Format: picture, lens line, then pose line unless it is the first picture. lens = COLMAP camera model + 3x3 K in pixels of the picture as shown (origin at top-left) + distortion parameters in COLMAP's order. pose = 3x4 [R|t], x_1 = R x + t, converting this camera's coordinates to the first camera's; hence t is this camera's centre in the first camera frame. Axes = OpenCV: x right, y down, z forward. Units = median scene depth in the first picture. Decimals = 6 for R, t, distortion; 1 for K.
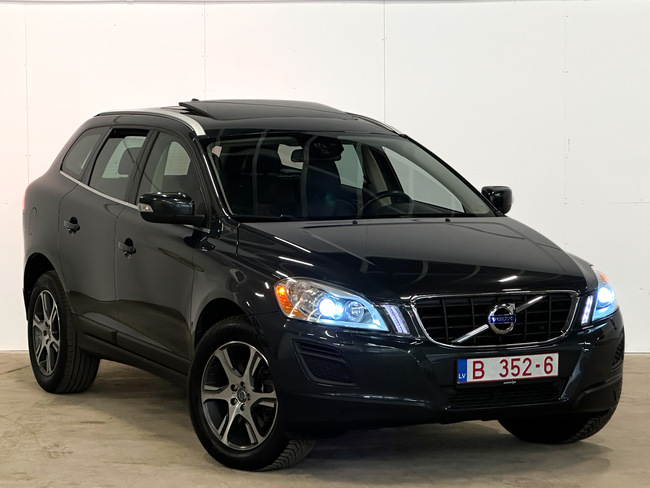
lens RADIAL K [[2020.7, 0, 322.8], [0, 2020.7, 245.0], [0, 0, 1]] dist [-0.358164, 0.000000]
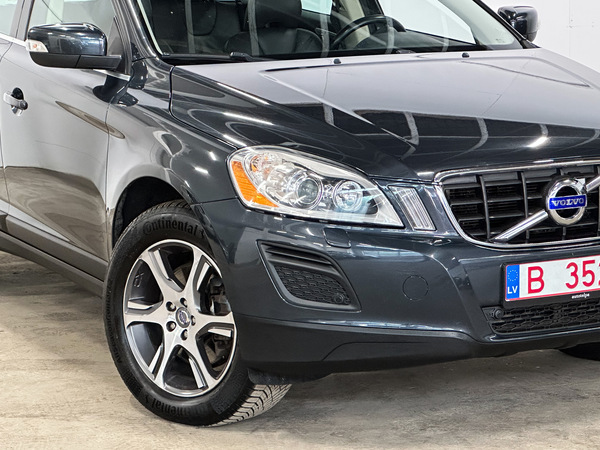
lens RADIAL K [[1833.4, 0, 302.7], [0, 1833.4, 225.6], [0, 0, 1]] dist [0.088689, 0.000000]
pose [[0.999078, -0.024626, 0.035177, -0.020526], [0.021577, 0.996184, 0.084567, -0.008970], [-0.037126, -0.083730, 0.995797, 0.376498]]
